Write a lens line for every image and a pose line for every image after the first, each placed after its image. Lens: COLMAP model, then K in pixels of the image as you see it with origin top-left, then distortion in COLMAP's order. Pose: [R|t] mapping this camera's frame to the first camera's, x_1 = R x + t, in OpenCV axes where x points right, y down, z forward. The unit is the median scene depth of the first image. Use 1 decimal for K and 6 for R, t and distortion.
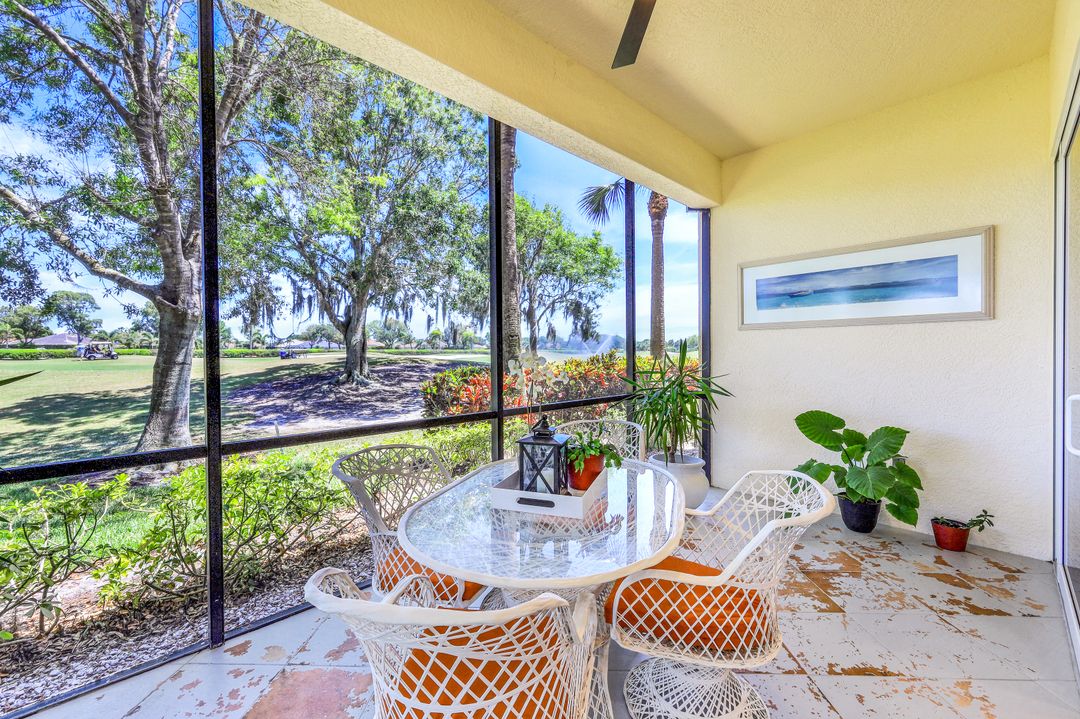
lens RADIAL K [[438.4, 0, 537.6], [0, 438.4, 352.9], [0, 0, 1]] dist [-0.000429, -0.000130]
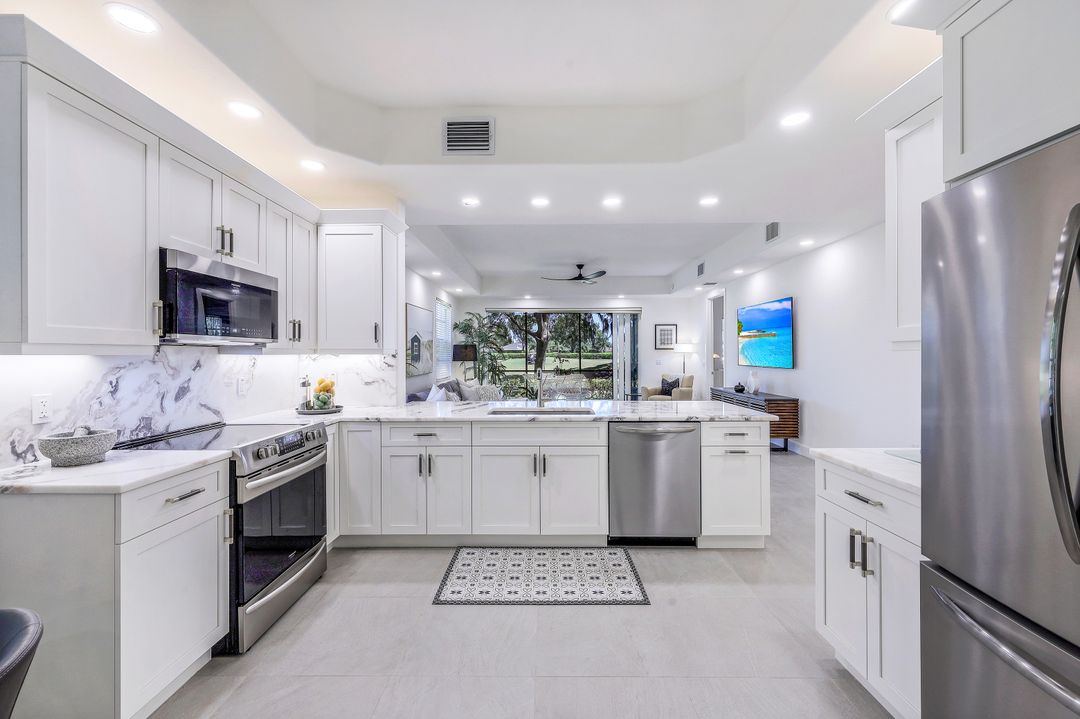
lens RADIAL K [[449.9, 0, 541.6], [0, 449.9, 353.6], [0, 0, 1]] dist [-0.000758, -0.000261]
pose [[0.717640, -0.002269, -0.696410, 0.529452], [-0.000196, 0.999994, -0.003460, -0.002867], [0.696414, 0.002620, 0.717635, -0.477781]]
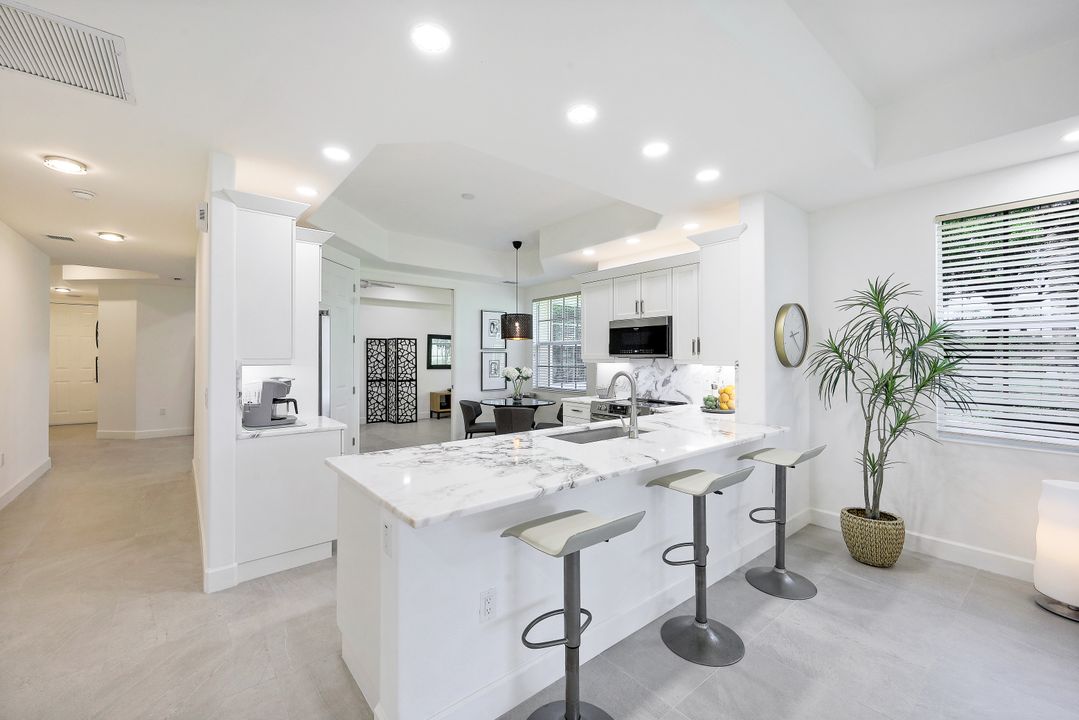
lens RADIAL K [[438.3, 0, 539.6], [0, 438.3, 353.8], [0, 0, 1]] dist [0.001150, 0.000353]
pose [[-0.997124, 0.000477, 0.075787, 0.392836], [0.000202, 0.999993, -0.003640, -0.008522], [-0.075789, -0.003614, -0.997117, -0.140345]]
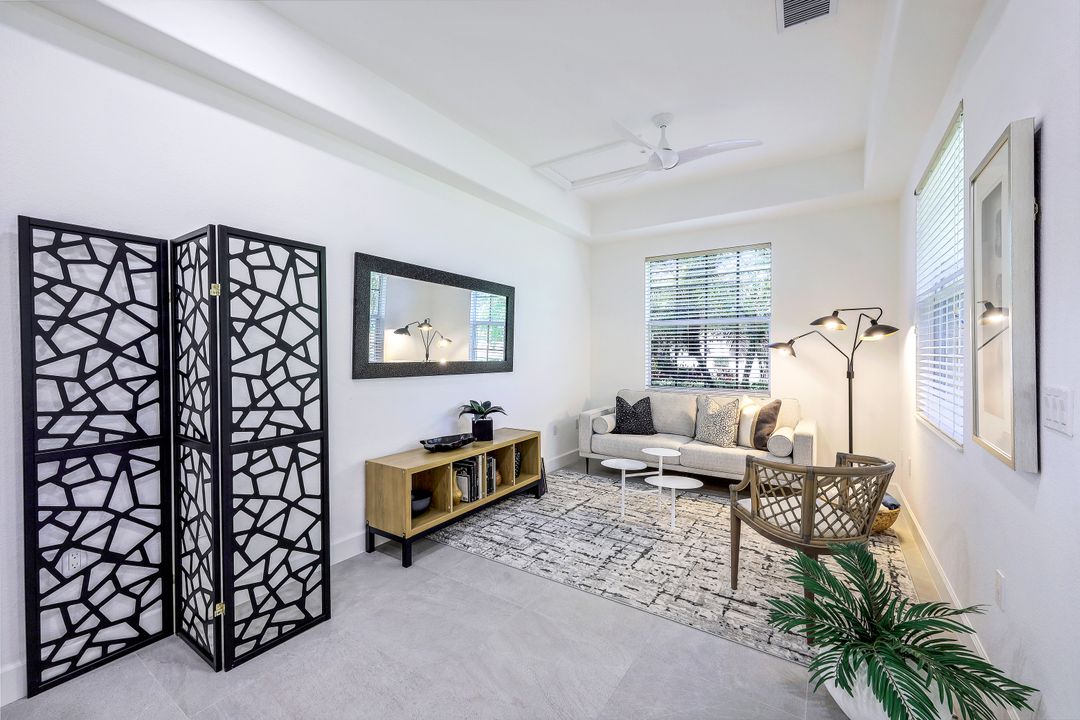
lens RADIAL K [[438.4, 0, 537.6], [0, 438.4, 353.4], [0, 0, 1]] dist [-0.000429, -0.000130]
pose [[-0.977511, 0.001464, -0.210879, 0.572582], [-0.000212, 0.999969, 0.007925, -0.000051], [0.210884, 0.007791, -0.977480, -0.584926]]
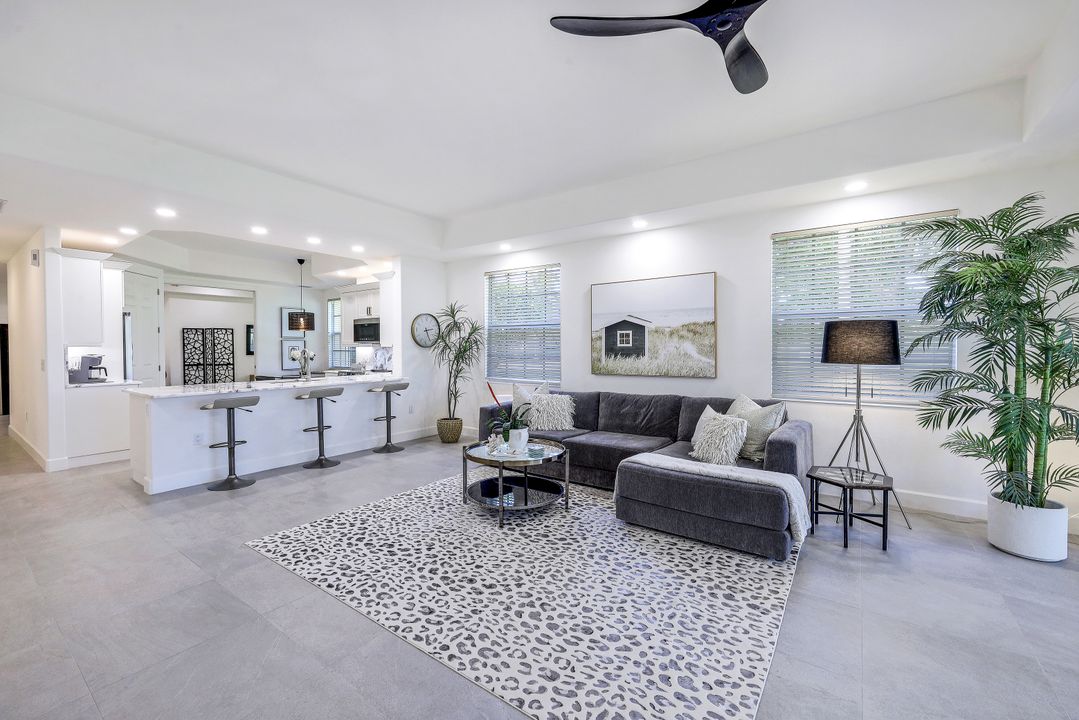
lens RADIAL K [[444.9, 0, 537.5], [0, 444.9, 352.3], [0, 0, 1]] dist [-0.001370, 0.000046]
pose [[-0.983646, 0.006104, -0.180008, 0.255755], [0.002838, 0.999827, 0.018395, -0.005335], [0.180089, 0.017583, -0.983493, 0.061235]]
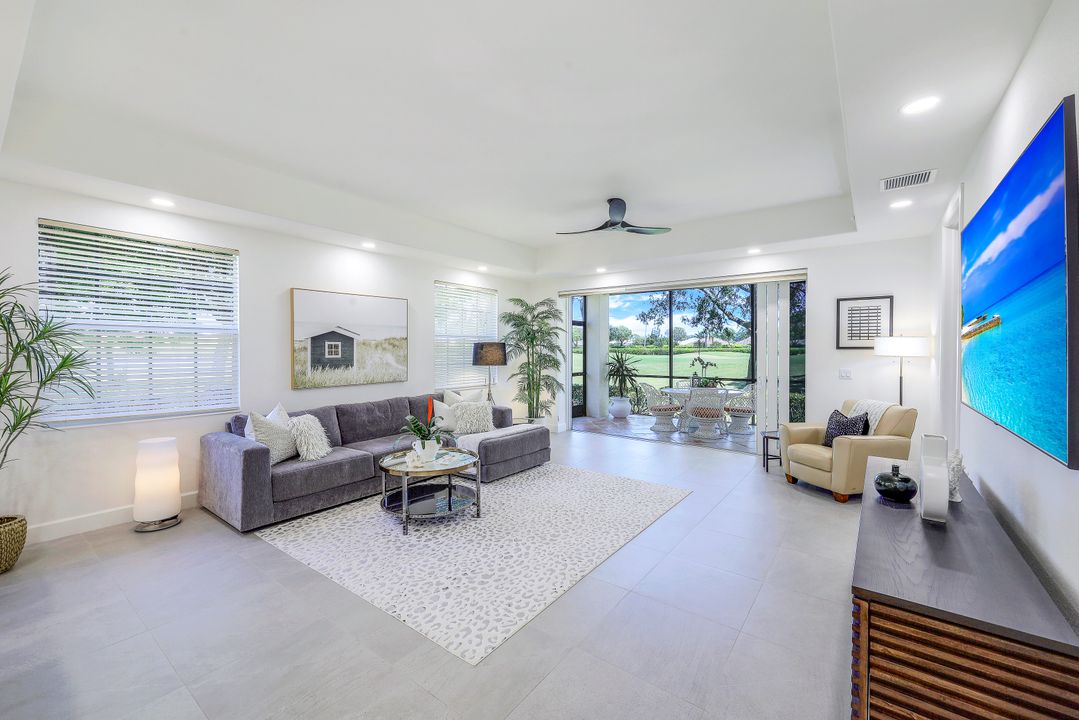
lens RADIAL K [[438.3, 0, 539.6], [0, 438.3, 353.8], [0, 0, 1]] dist [0.001150, 0.000353]
pose [[0.161308, 0.011496, -0.986837, 0.472225], [-0.004230, 0.999931, 0.010957, -0.010440], [0.986895, 0.002407, 0.161345, -0.151264]]
